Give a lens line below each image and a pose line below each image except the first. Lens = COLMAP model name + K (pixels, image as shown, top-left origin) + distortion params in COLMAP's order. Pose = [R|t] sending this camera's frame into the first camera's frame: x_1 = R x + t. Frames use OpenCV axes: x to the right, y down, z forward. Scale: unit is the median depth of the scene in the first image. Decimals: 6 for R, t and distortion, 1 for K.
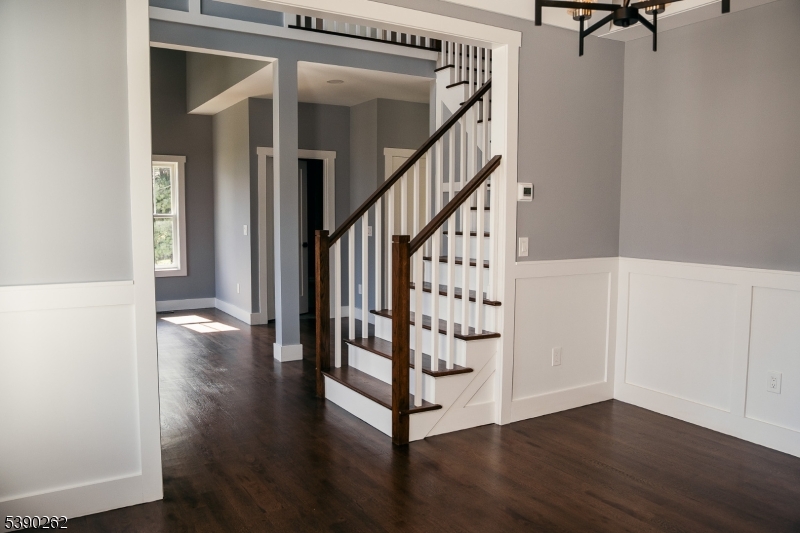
lens RADIAL K [[623.8, 0, 400.1], [0, 623.8, 266.2], [0, 0, 1]] dist [-0.069176, 0.000745]
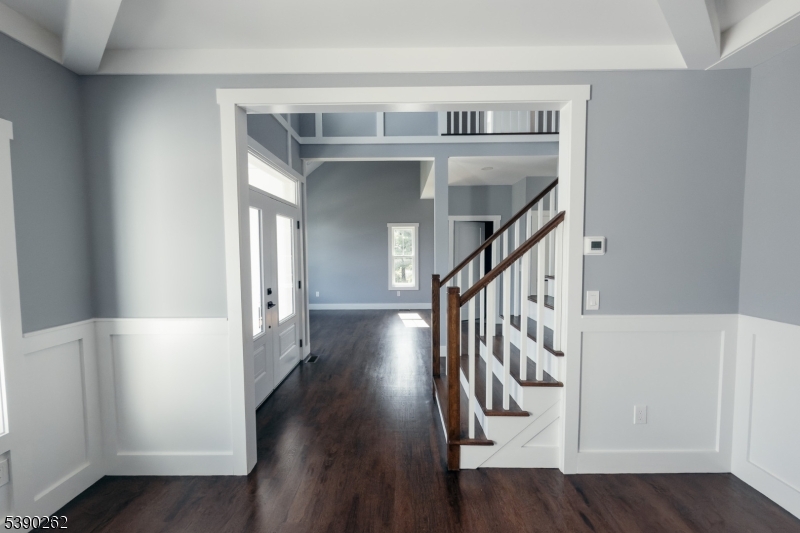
lens RADIAL K [[320.9, 0, 399.5], [0, 320.9, 266.7], [0, 0, 1]] dist [0.004689, -0.000022]
pose [[0.853619, 0.018385, -0.520573, 0.201807], [-0.034857, 0.999153, -0.021870, -0.063129], [0.519730, 0.036814, 0.853537, 0.396108]]
